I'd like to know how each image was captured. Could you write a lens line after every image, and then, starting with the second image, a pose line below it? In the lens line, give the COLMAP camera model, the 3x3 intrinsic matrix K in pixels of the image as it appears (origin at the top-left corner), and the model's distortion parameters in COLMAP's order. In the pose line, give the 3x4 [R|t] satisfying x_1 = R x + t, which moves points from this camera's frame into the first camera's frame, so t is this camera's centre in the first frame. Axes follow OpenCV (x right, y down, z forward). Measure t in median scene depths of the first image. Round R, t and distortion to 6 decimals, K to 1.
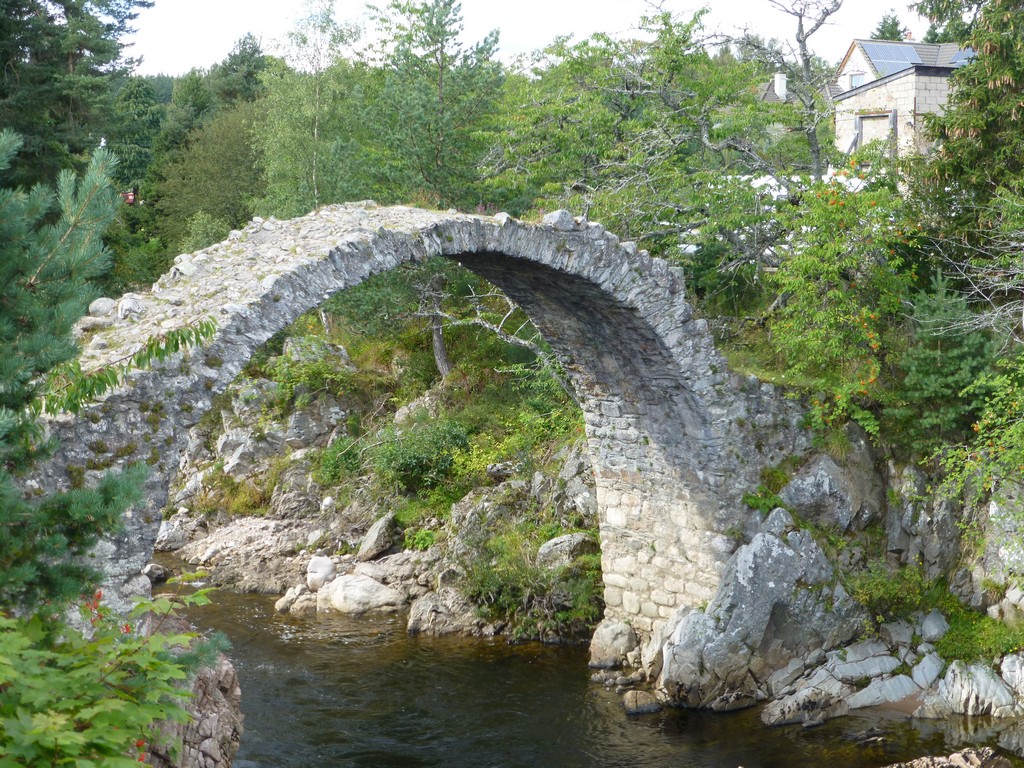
lens RADIAL K [[1850.4, 0, 515.6], [0, 1850.4, 383.1], [0, 0, 1]] dist [-0.100036, 0.000000]
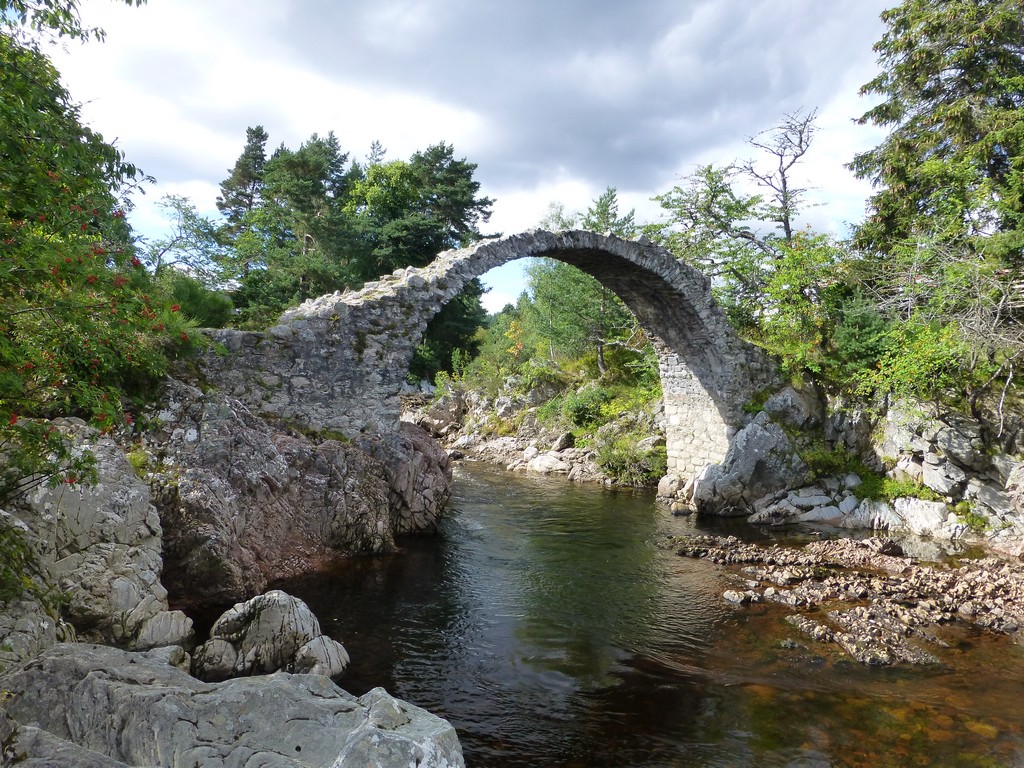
lens RADIAL K [[754.0, 0, 508.4], [0, 754.0, 381.3], [0, 0, 1]] dist [-0.008984, 0.001893]
pose [[0.977009, 0.034614, -0.210367, 0.052170], [-0.052851, 0.995255, -0.081693, 0.111877], [0.206542, 0.090933, 0.974203, 0.213058]]
